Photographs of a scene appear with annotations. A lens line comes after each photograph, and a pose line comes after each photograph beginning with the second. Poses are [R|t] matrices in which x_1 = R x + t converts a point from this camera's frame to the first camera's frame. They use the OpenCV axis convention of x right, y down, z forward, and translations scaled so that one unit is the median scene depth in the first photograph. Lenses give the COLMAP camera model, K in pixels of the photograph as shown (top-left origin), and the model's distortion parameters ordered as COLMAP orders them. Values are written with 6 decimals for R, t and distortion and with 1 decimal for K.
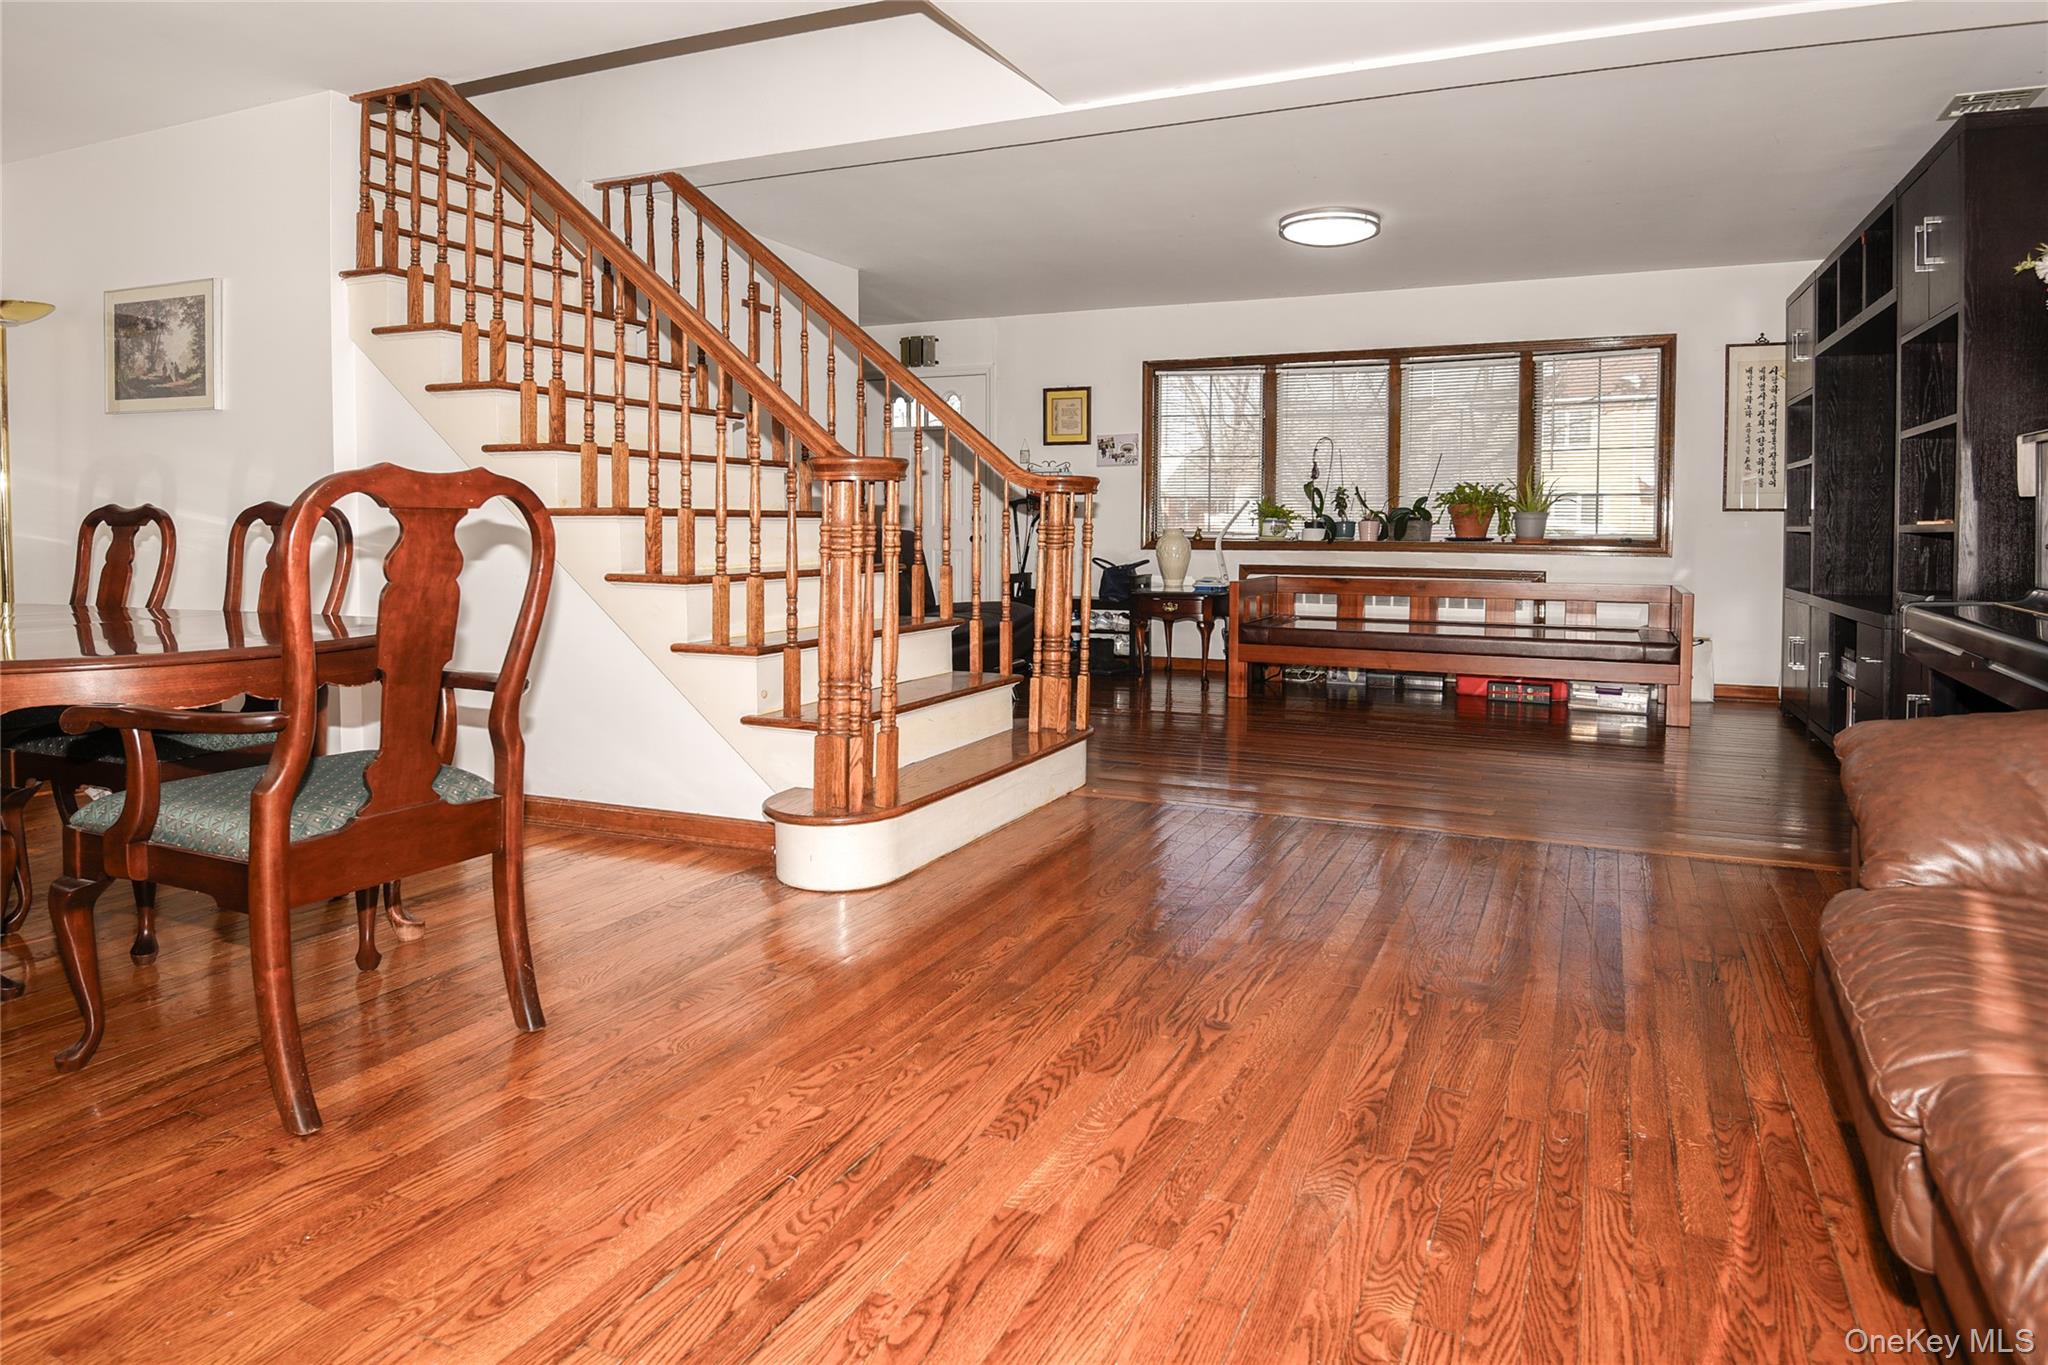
lens RADIAL K [[1207.0, 0, 1092.8], [0, 1207.0, 560.0], [0, 0, 1]] dist [-0.005184, -0.011771]
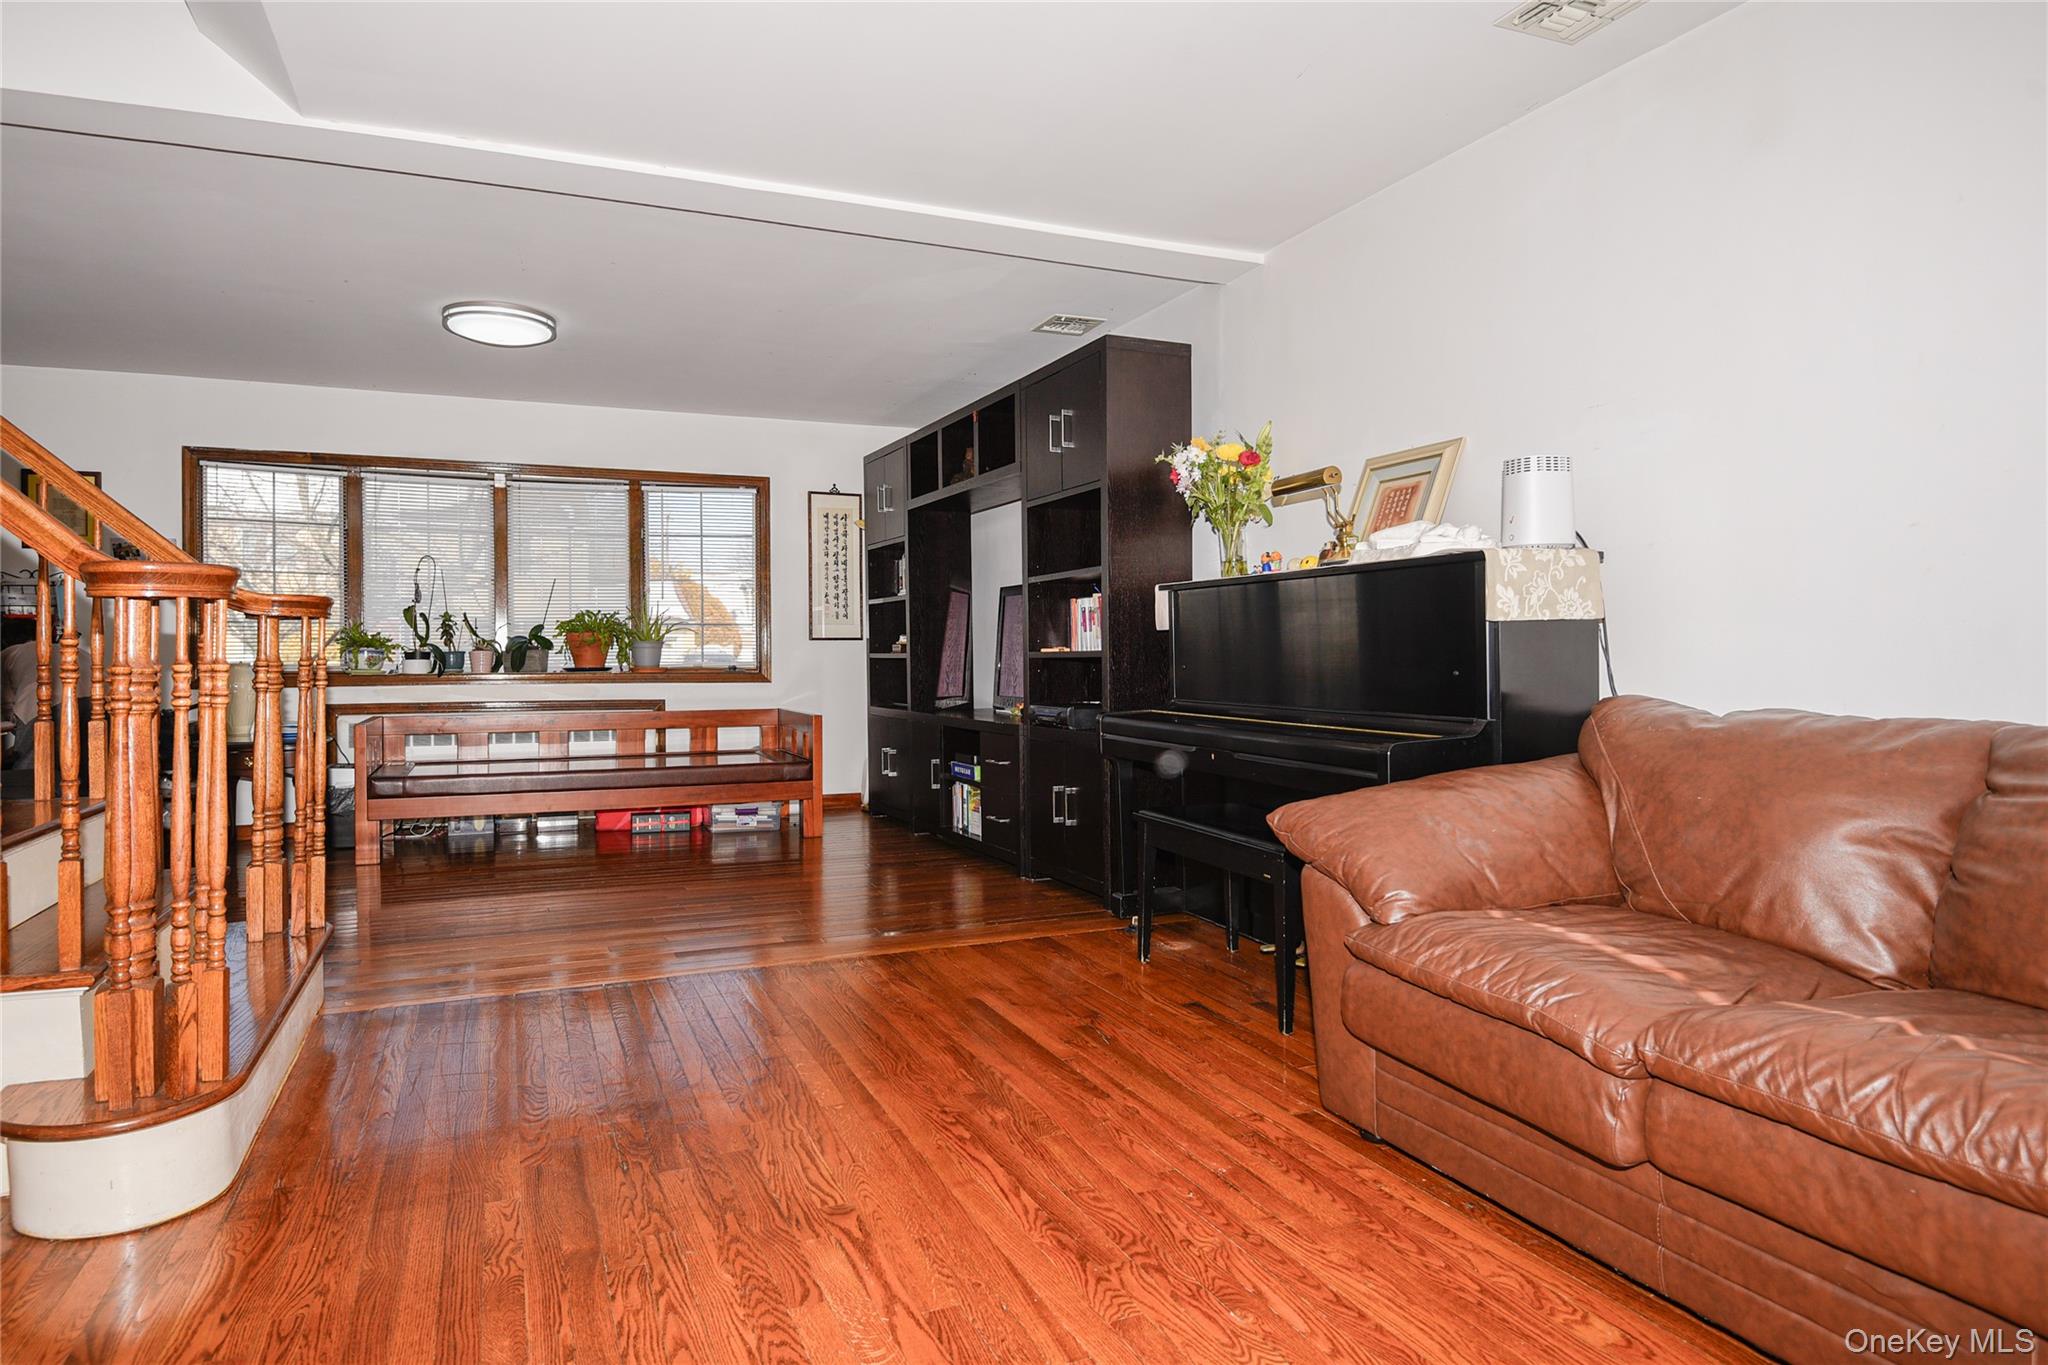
lens RADIAL K [[1207.0, 0, 1033.1], [0, 1207.0, 661.1], [0, 0, 1]] dist [-0.005184, -0.011771]
pose [[0.687324, -0.011922, 0.726253, -0.204099], [0.027849, 0.999563, -0.009947, -0.006169], [-0.725817, 0.027062, 0.687355, 0.118133]]
